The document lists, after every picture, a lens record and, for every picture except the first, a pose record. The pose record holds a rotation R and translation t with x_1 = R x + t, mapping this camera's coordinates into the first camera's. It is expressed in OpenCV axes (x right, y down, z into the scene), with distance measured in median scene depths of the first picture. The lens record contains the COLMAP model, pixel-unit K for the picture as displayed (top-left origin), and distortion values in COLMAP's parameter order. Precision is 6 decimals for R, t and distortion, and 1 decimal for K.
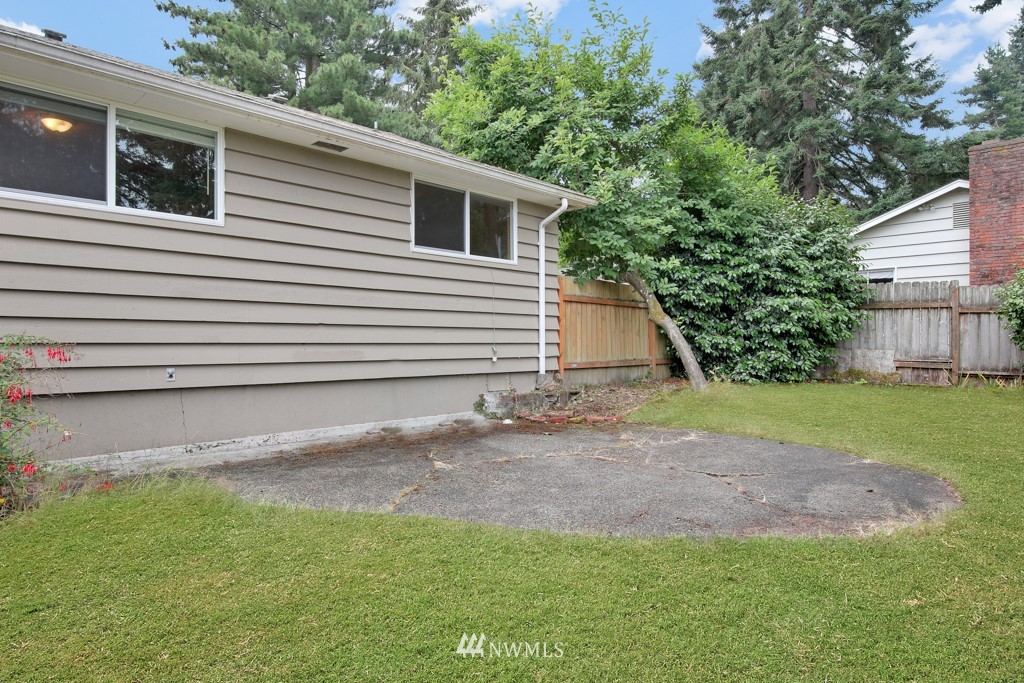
lens RADIAL K [[672.5, 0, 516.8], [0, 672.5, 340.0], [0, 0, 1]] dist [-0.005150, 0.001179]
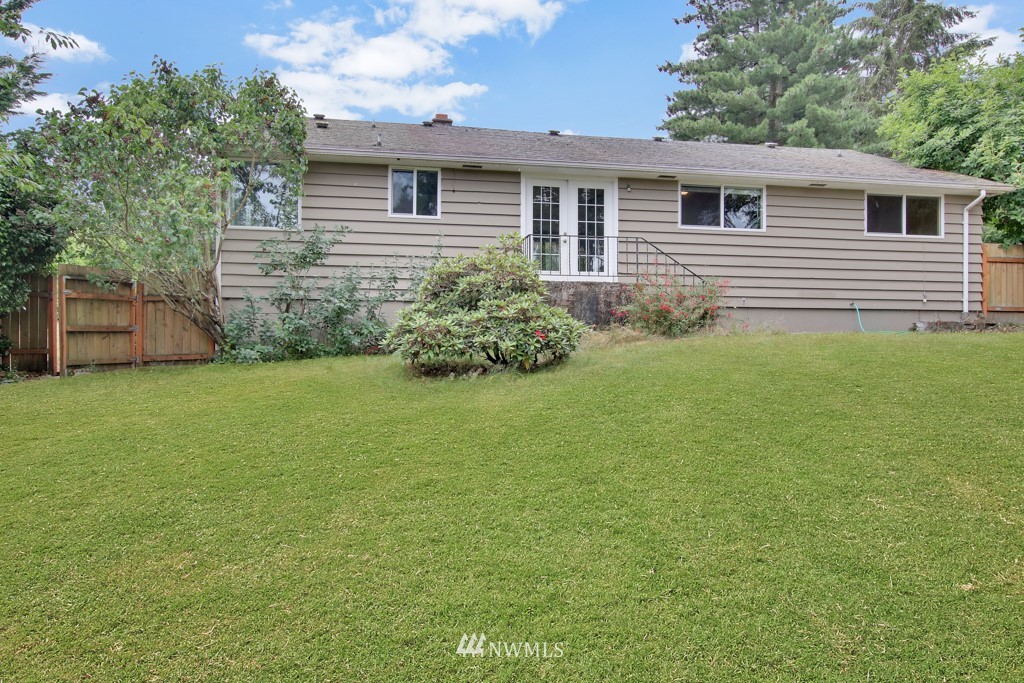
lens RADIAL K [[672.5, 0, 516.8], [0, 672.5, 340.0], [0, 0, 1]] dist [-0.005150, 0.001179]
pose [[0.800711, 0.004331, -0.599036, 0.123215], [0.001398, 0.999958, 0.009099, 0.090462], [0.599050, -0.008123, 0.800671, -0.700282]]
